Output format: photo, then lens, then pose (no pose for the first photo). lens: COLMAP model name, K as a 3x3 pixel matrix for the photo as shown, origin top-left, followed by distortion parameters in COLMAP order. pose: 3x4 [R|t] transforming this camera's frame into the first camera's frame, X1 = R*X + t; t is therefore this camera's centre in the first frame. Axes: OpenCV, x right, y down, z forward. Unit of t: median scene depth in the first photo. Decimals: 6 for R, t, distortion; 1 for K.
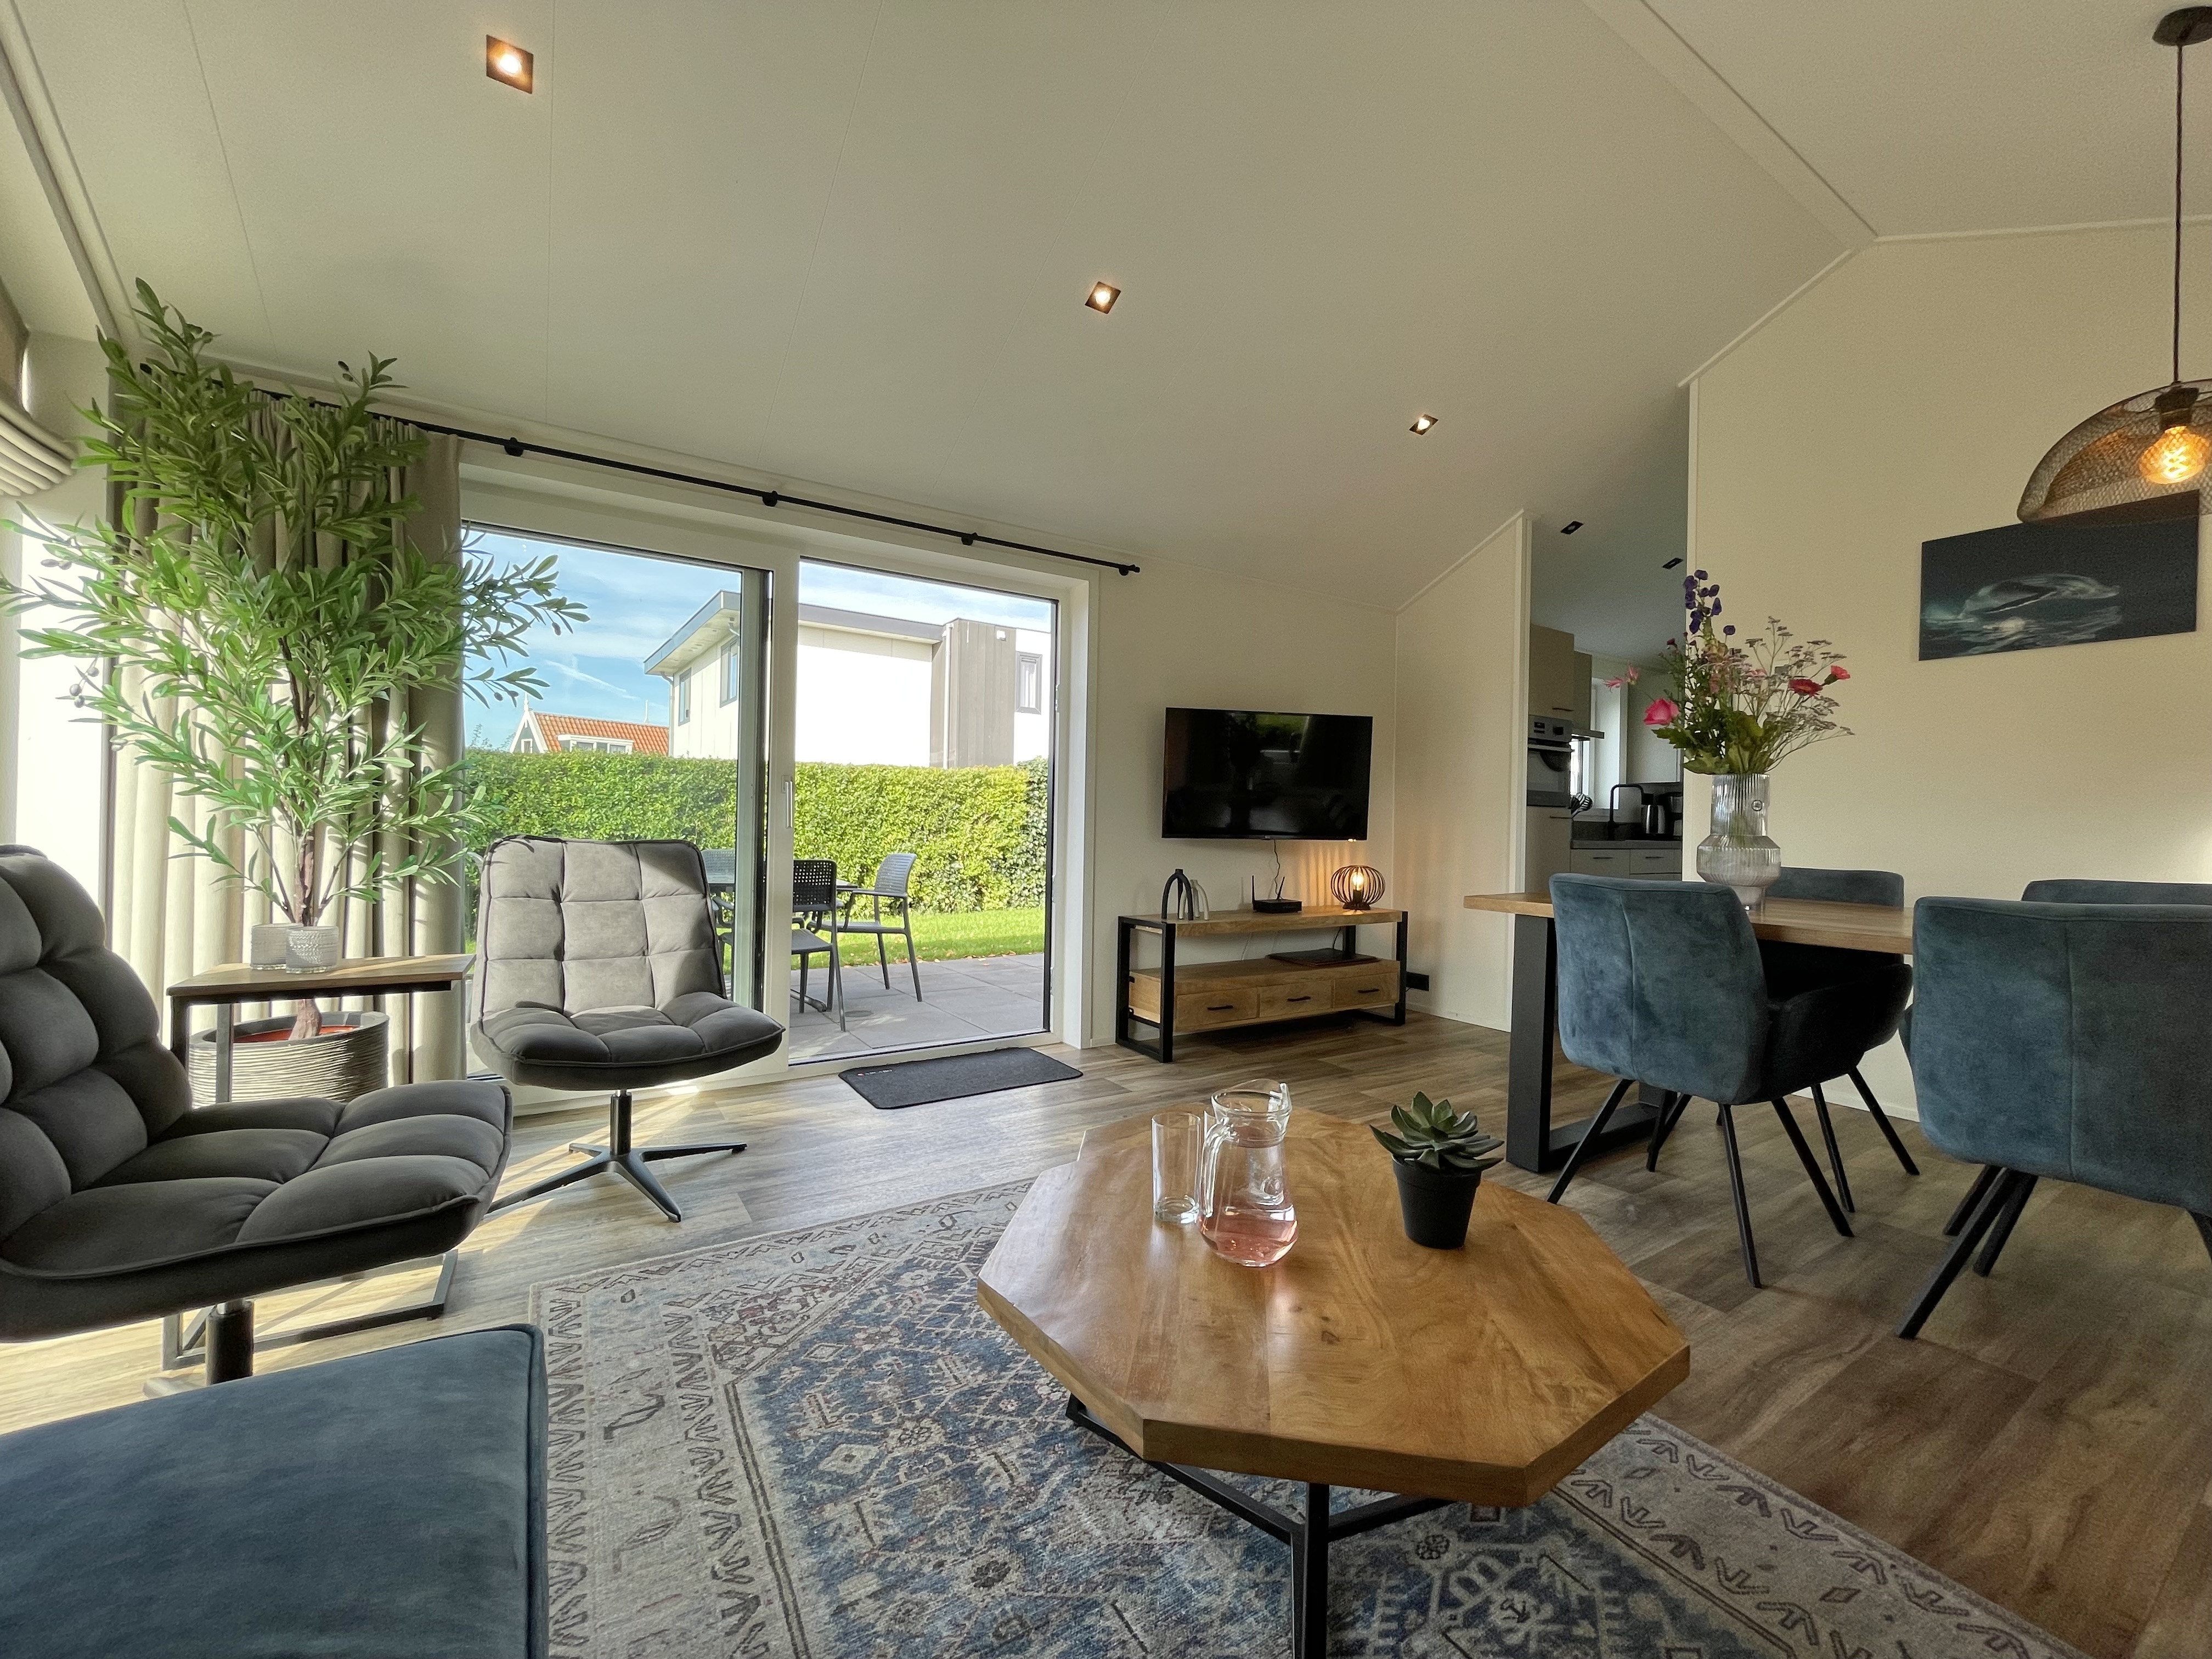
lens RADIAL K [[893.1, 0, 1106.7], [0, 893.1, 822.3], [0, 0, 1]] dist [-0.001990, 0.000090]
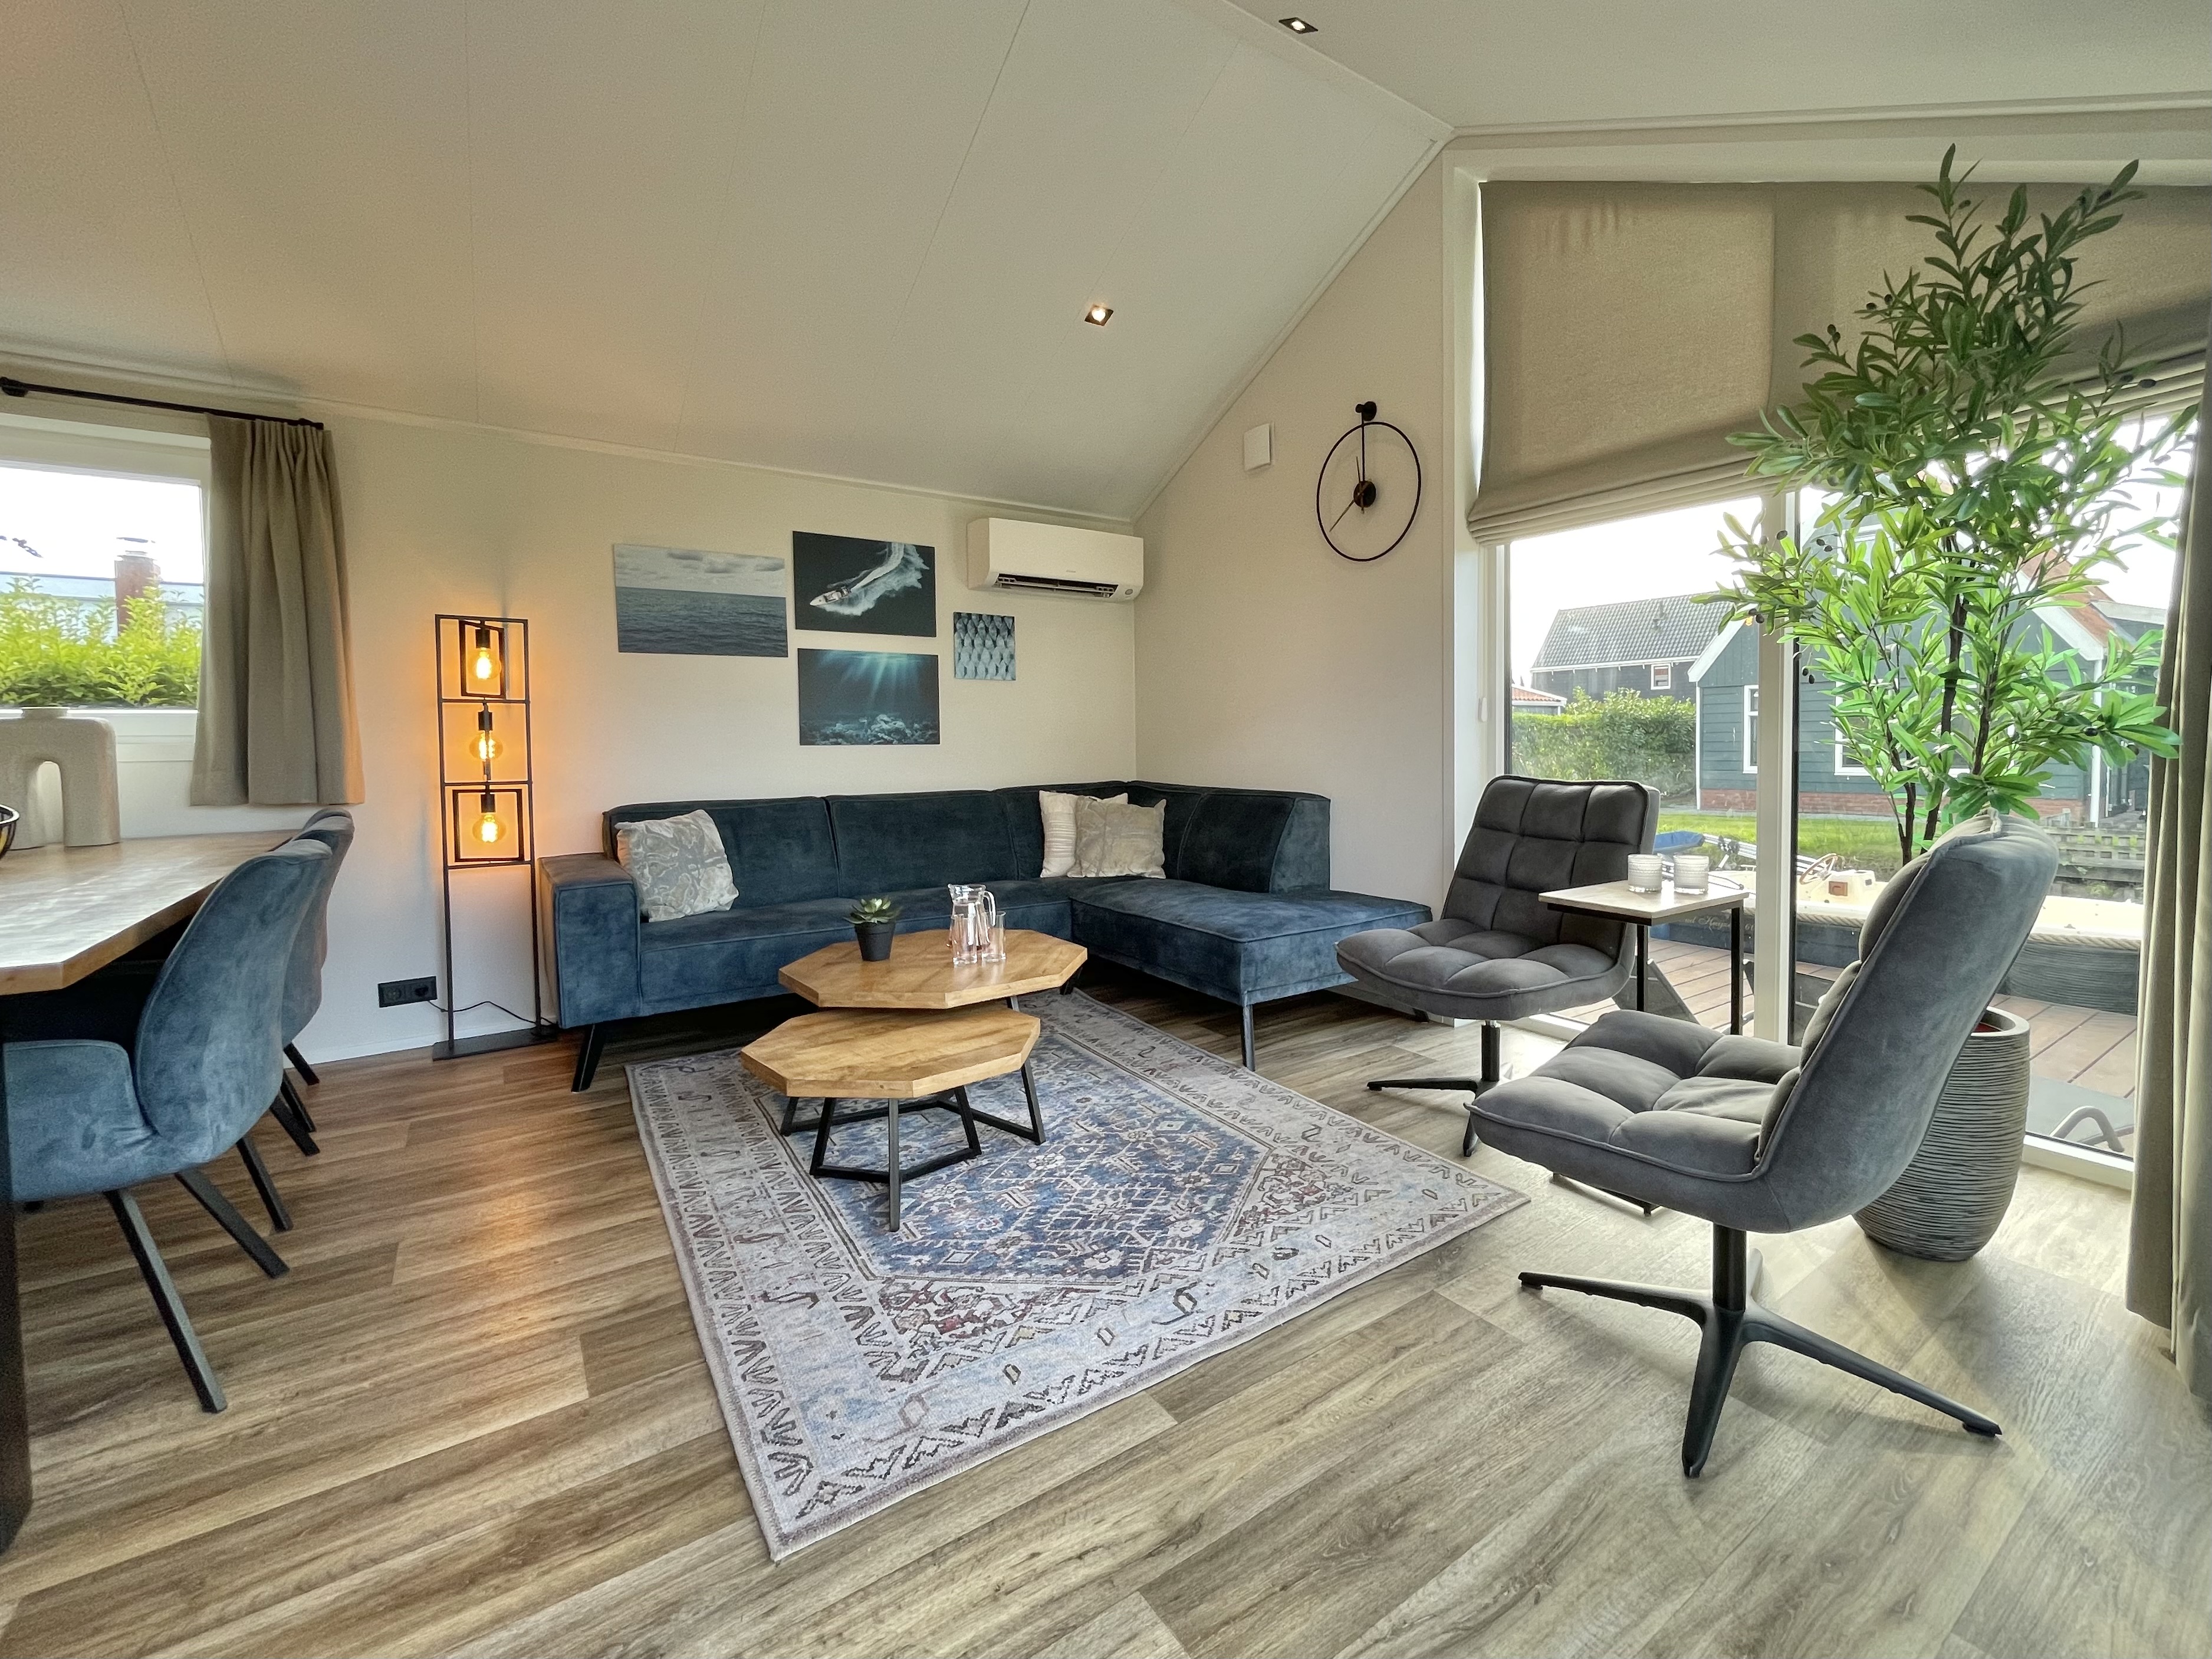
lens RADIAL K [[962.5, 0, 1190.3], [0, 962.5, 780.6], [0, 0, 1]] dist [-0.002737, -0.000050]
pose [[-0.998064, -0.002381, -0.062148, -0.126265], [-0.004721, 0.999284, 0.037532, -0.027480], [0.062014, 0.037753, -0.997361, 1.747070]]
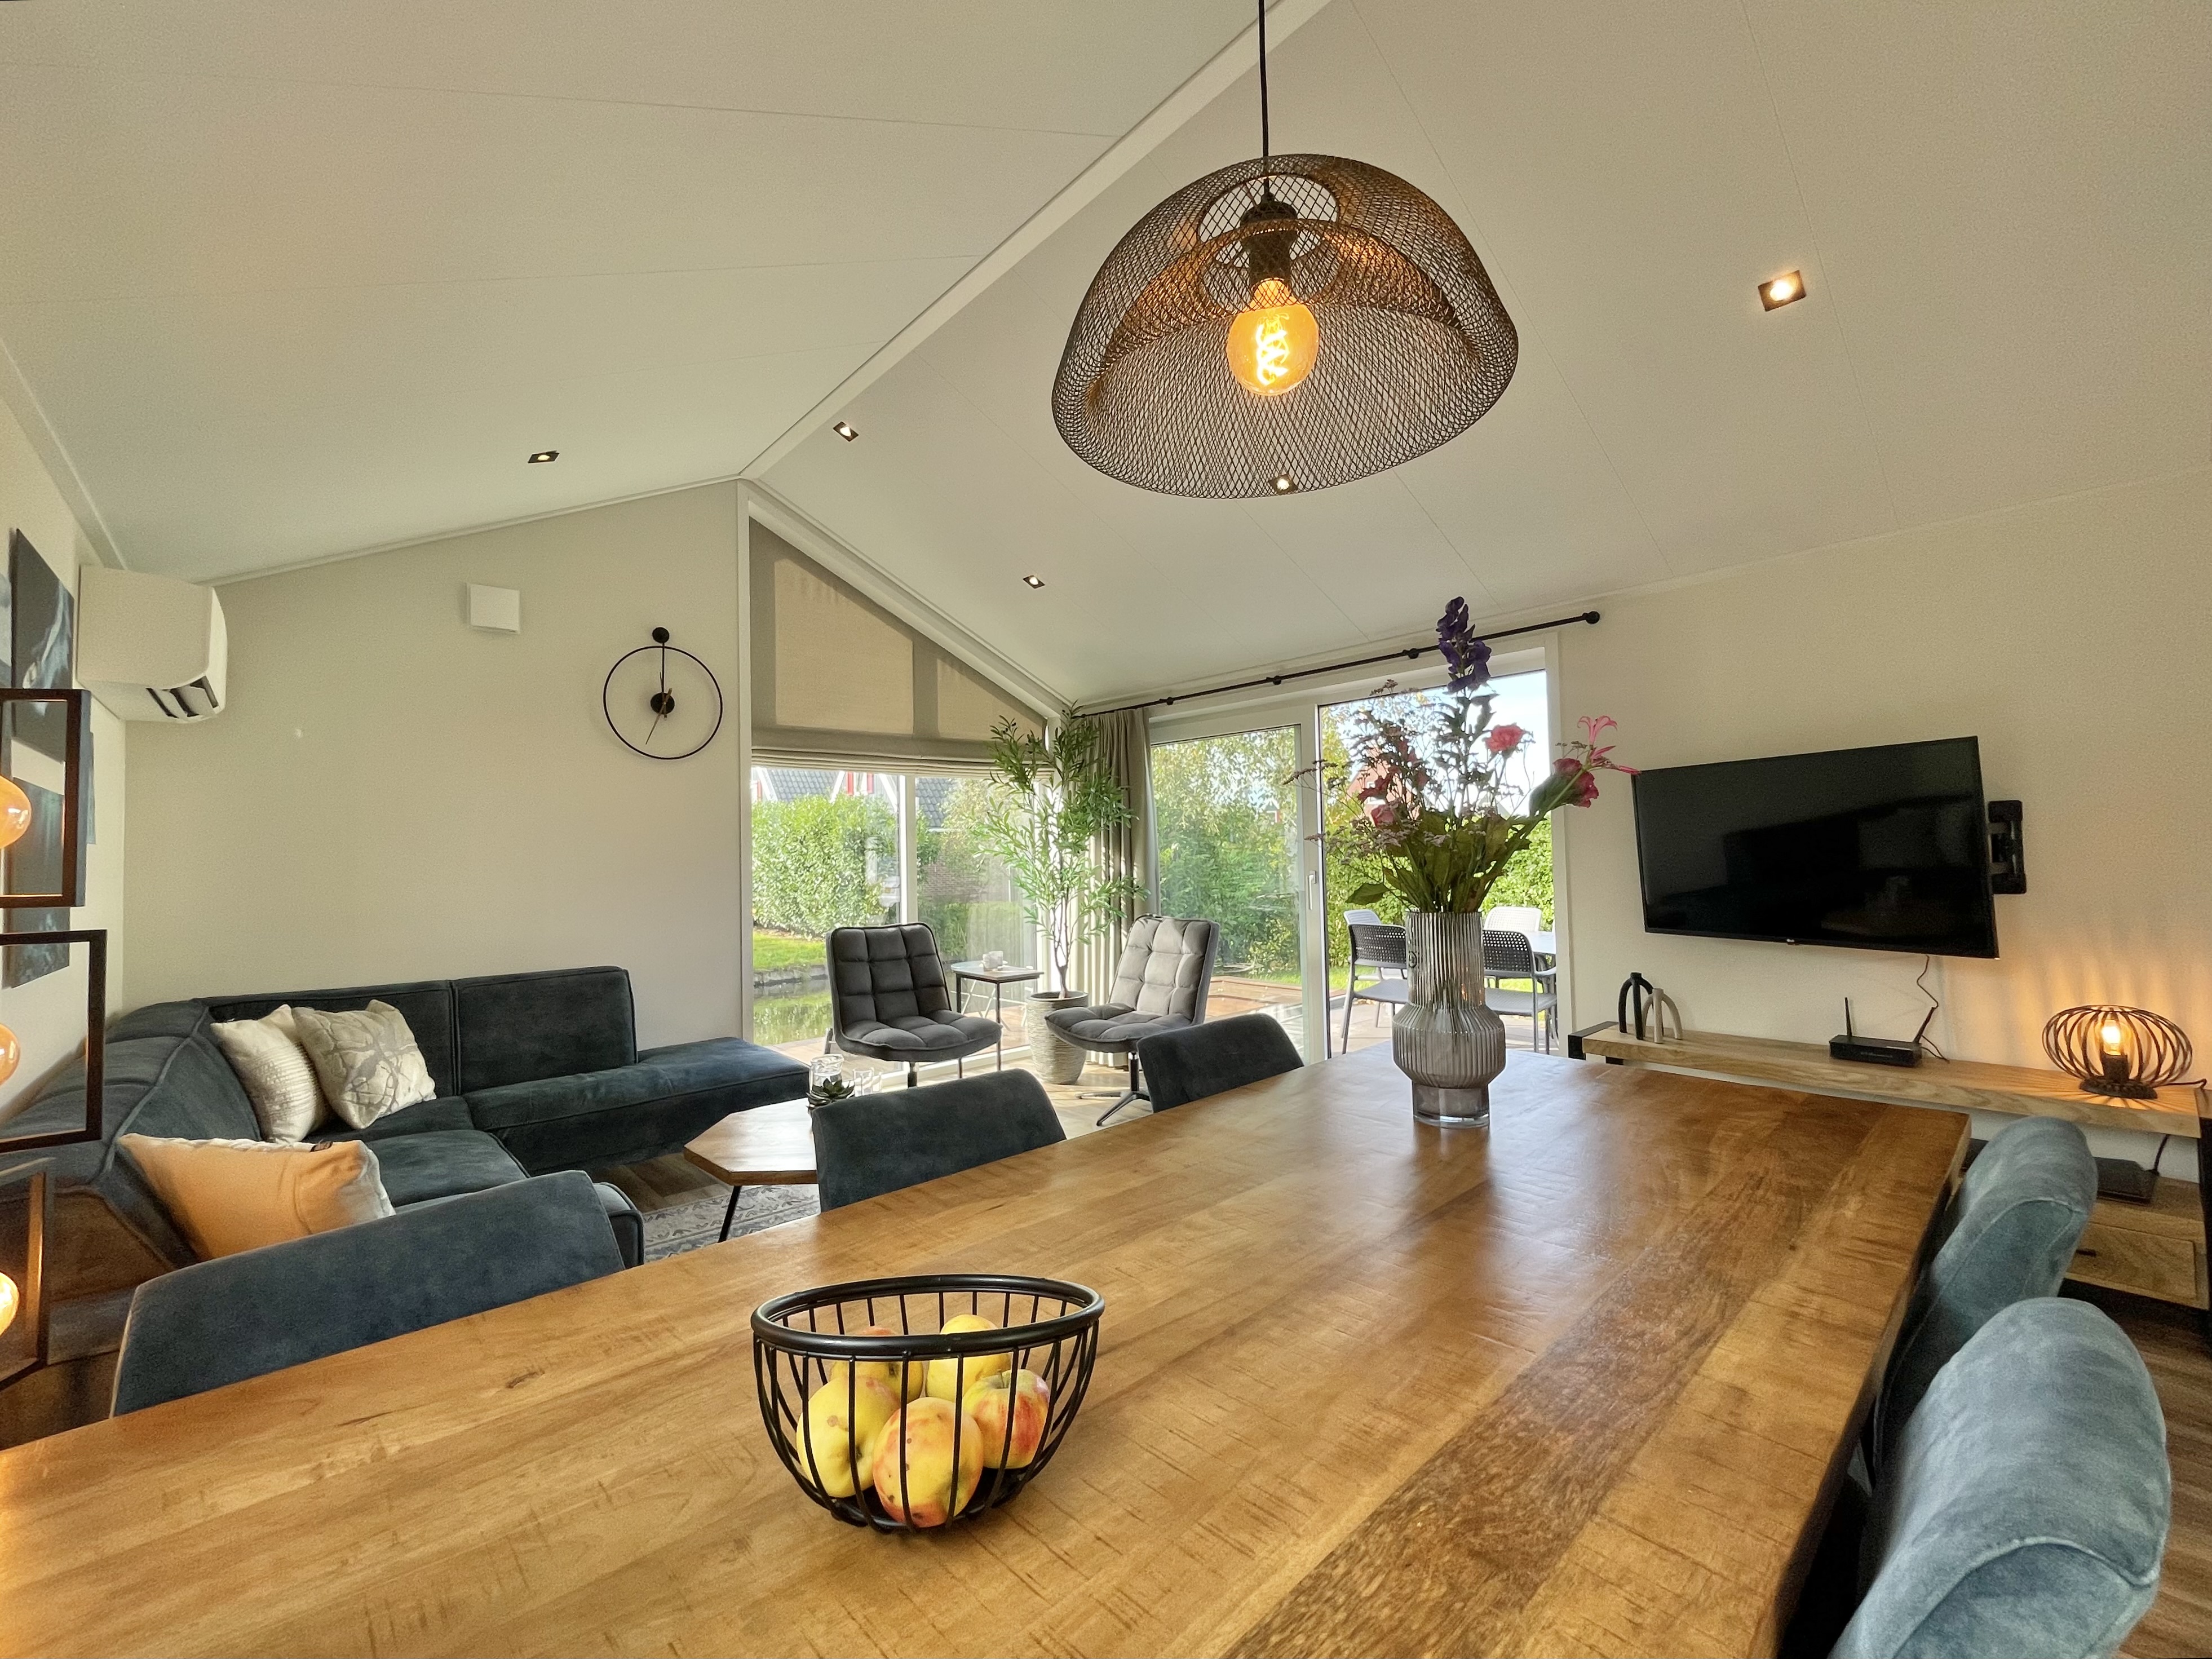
lens RADIAL K [[917.9, 0, 1107.8], [0, 917.9, 824.0], [0, 0, 1]] dist [-0.002426, 0.000130]
pose [[0.156710, -0.051198, -0.986317, 1.430471], [0.029876, 0.998444, -0.047080, -0.098963], [0.987193, -0.022089, 0.157996, 0.699012]]
